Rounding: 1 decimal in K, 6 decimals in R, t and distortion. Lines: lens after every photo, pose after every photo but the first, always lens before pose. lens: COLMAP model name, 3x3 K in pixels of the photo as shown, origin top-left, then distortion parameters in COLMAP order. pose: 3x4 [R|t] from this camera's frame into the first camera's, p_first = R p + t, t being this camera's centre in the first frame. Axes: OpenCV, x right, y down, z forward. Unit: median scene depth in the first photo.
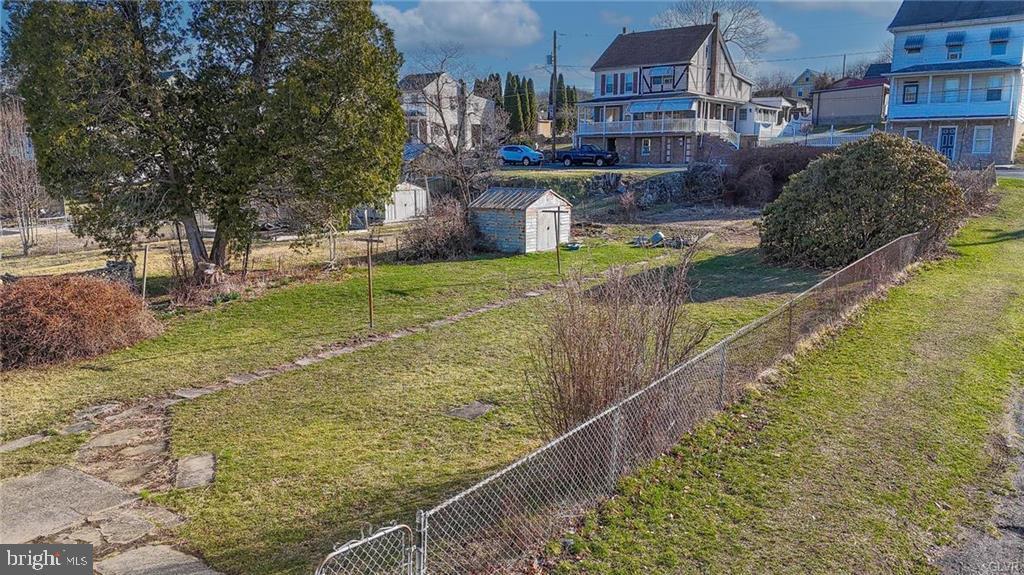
lens RADIAL K [[744.8, 0, 509.6], [0, 744.8, 290.7], [0, 0, 1]] dist [0.027720, -0.017200]
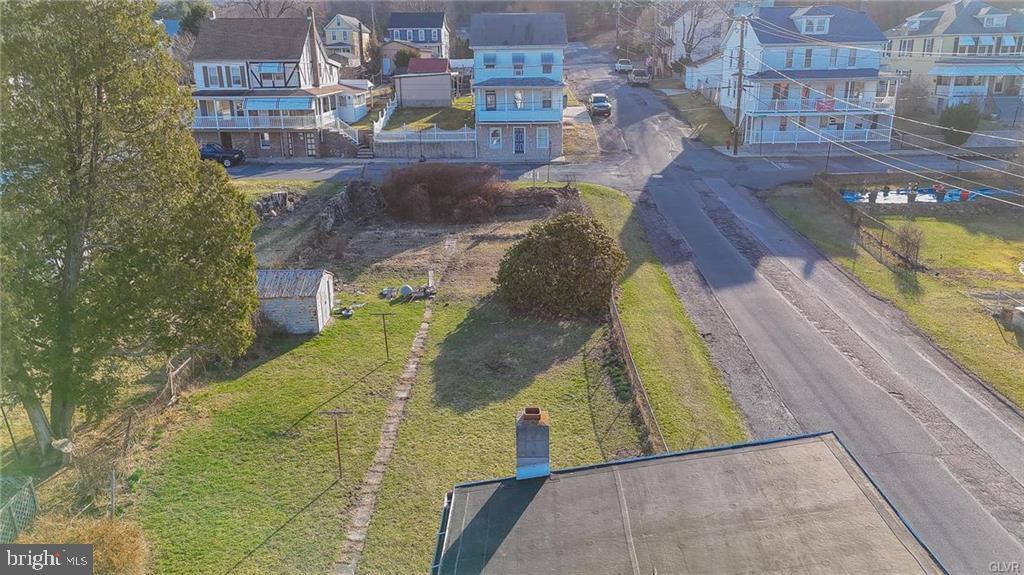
lens RADIAL K [[744.8, 0, 511.1], [0, 744.8, 285.5], [0, 0, 1]] dist [0.027720, -0.017200]
pose [[0.802413, -0.178163, 0.569553, -0.171599], [0.112028, 0.982398, 0.149476, -0.117192], [-0.586159, -0.056136, 0.808249, -0.040362]]
